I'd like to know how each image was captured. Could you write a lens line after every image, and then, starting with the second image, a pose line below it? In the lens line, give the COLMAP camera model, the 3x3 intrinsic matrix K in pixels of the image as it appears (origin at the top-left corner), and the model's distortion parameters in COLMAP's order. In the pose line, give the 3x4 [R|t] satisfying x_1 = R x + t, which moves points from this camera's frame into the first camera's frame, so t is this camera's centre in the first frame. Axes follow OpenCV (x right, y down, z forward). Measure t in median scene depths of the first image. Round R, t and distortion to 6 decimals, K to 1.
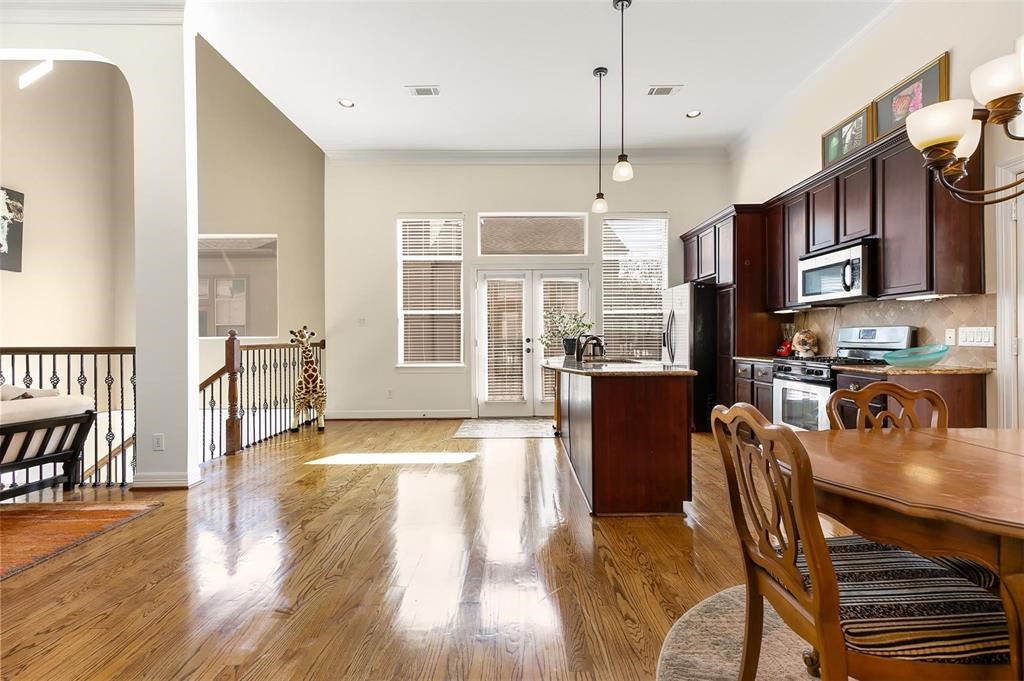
lens RADIAL K [[461.1, 0, 520.0], [0, 461.1, 336.7], [0, 0, 1]] dist [0.002932, -0.000222]
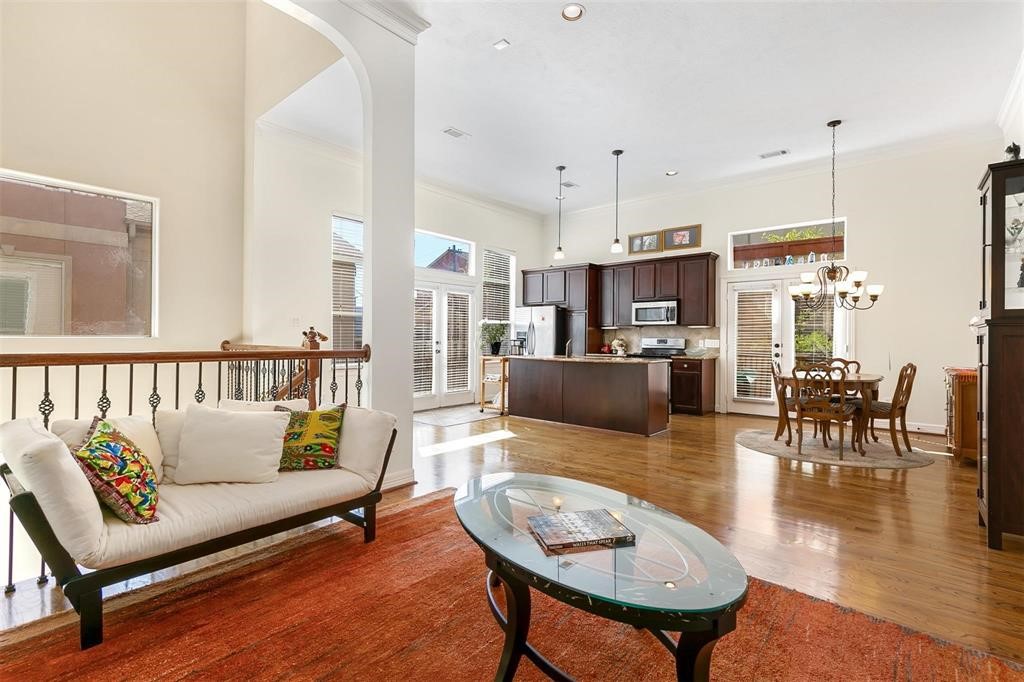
lens RADIAL K [[469.7, 0, 518.2], [0, 469.7, 335.9], [0, 0, 1]] dist [0.014031, -0.000224]
pose [[0.648660, 0.014784, 0.760935, -1.082521], [-0.013835, 0.999875, -0.007633, -0.004533], [-0.760952, -0.005577, 0.648784, 0.093904]]
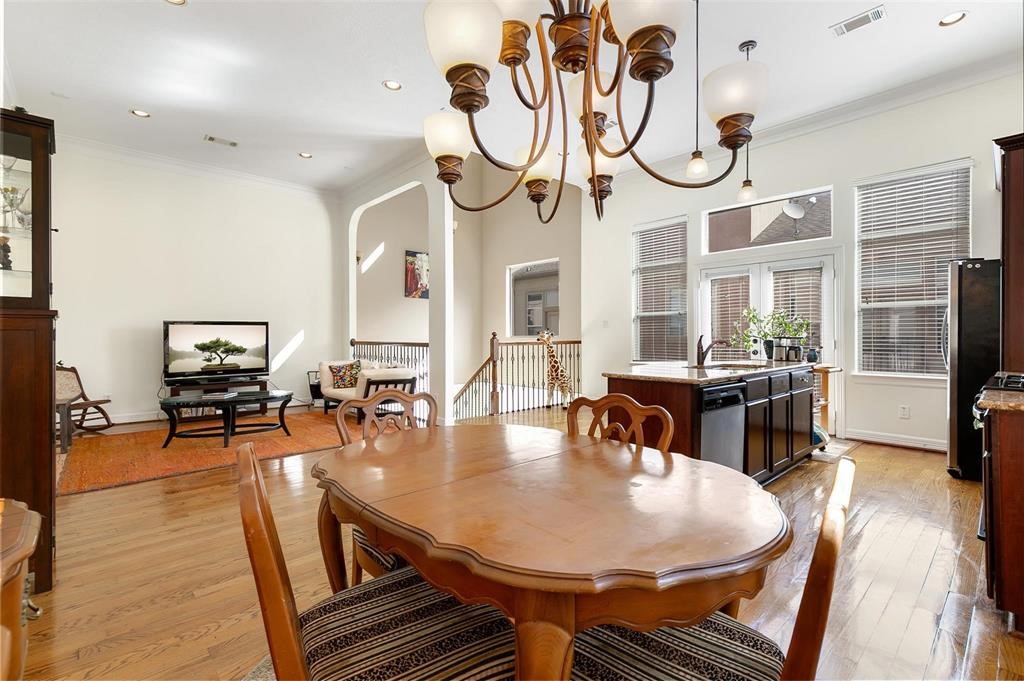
lens RADIAL K [[461.1, 0, 520.0], [0, 461.1, 336.7], [0, 0, 1]] dist [0.002932, -0.000222]
pose [[0.674317, 0.006794, -0.738411, 0.536919], [0.001430, 0.999944, 0.010505, -0.015767], [0.738441, -0.008140, 0.674269, 0.056767]]
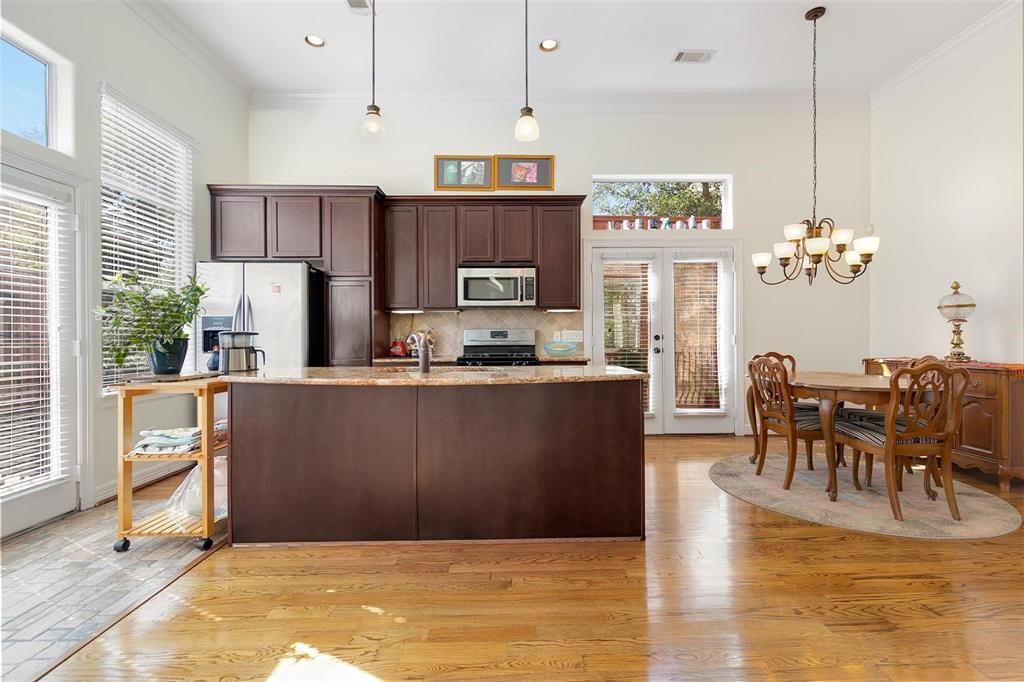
lens RADIAL K [[461.1, 0, 520.0], [0, 461.1, 337.2], [0, 0, 1]] dist [0.002932, -0.000222]
pose [[-0.016333, 0.004405, 0.999857, -0.455538], [0.003236, 0.999985, -0.004353, 0.006656], [-0.999861, 0.003164, -0.016347, 0.804196]]
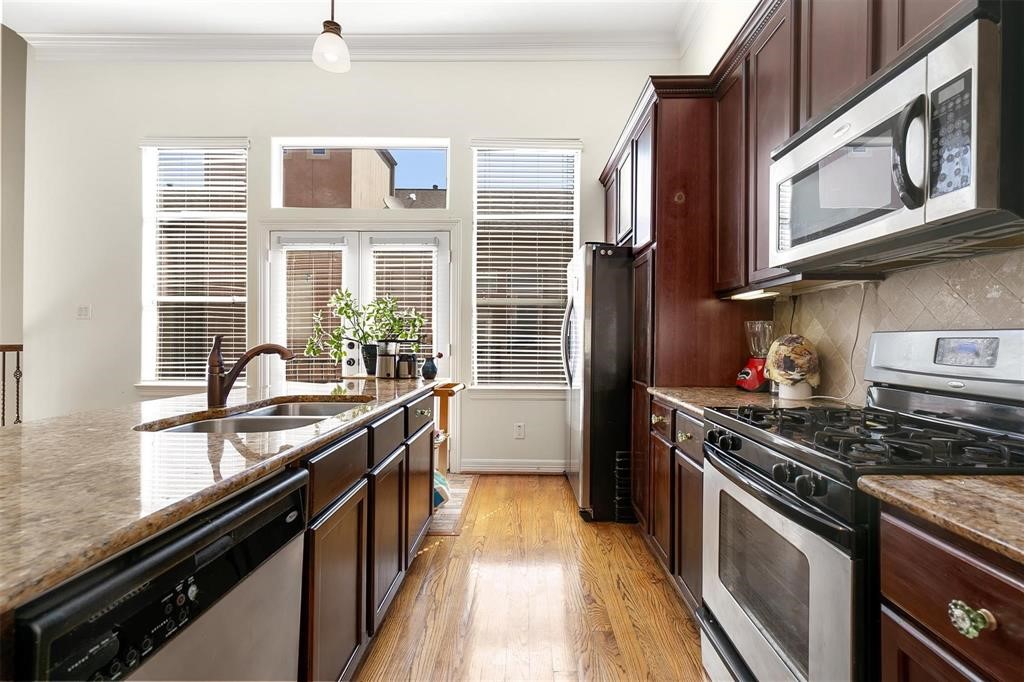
lens RADIAL K [[461.1, 0, 520.0], [0, 461.1, 337.2], [0, 0, 1]] dist [0.002932, -0.000222]
pose [[0.999686, 0.013150, -0.021316, 0.364828], [-0.013136, 0.999913, 0.000803, -0.009842], [0.021325, -0.000523, 0.999772, 0.548581]]
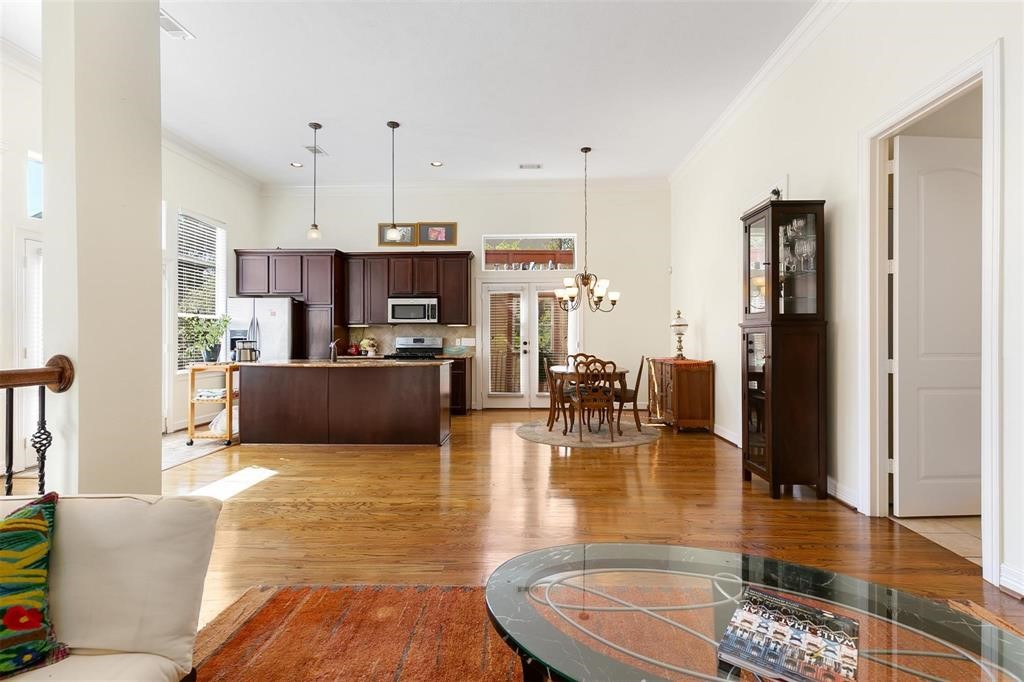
lens RADIAL K [[461.1, 0, 520.0], [0, 461.1, 337.2], [0, 0, 1]] dist [0.002932, -0.000222]
pose [[0.041122, 0.007364, 0.999127, -1.009913], [-0.001310, 0.999972, -0.007316, -0.005524], [-0.999153, -0.001008, 0.041131, 0.404003]]
